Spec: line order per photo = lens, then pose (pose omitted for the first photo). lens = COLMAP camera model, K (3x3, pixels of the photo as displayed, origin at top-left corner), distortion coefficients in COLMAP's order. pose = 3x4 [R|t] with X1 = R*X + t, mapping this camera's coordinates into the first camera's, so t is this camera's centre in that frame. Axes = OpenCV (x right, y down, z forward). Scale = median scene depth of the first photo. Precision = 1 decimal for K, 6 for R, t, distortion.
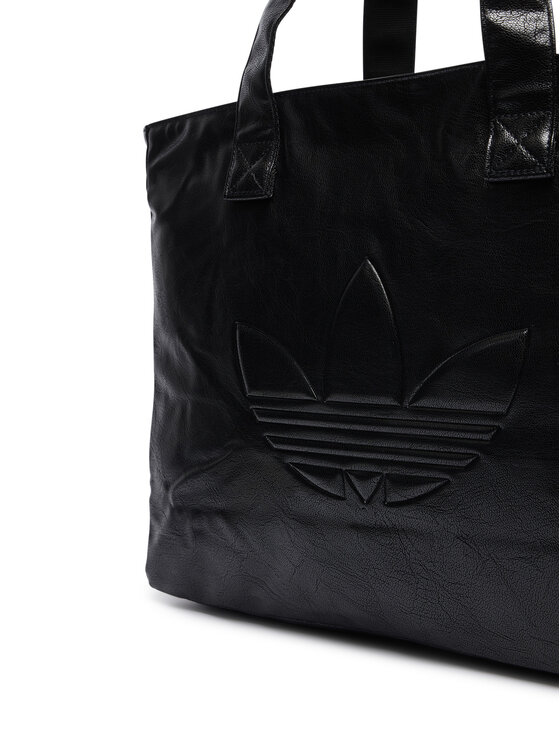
lens RADIAL K [[1138.2, 0, 279.5], [0, 1138.2, 375.6], [0, 0, 1]] dist [-0.062788, 0.000000]
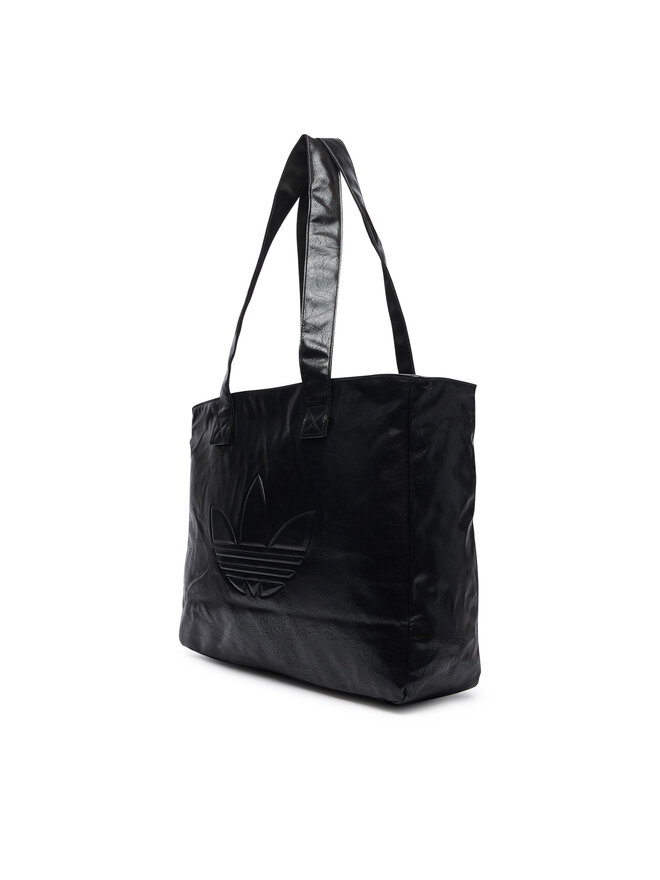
lens RADIAL K [[783.8, 0, 330.8], [0, 783.8, 436.6], [0, 0, 1]] dist [0.006748, 0.000105]
pose [[0.984523, 0.002200, -0.175242, 0.442818], [-0.027080, 0.989822, -0.139708, 0.021457], [0.173151, 0.142291, 0.974562, -0.352932]]
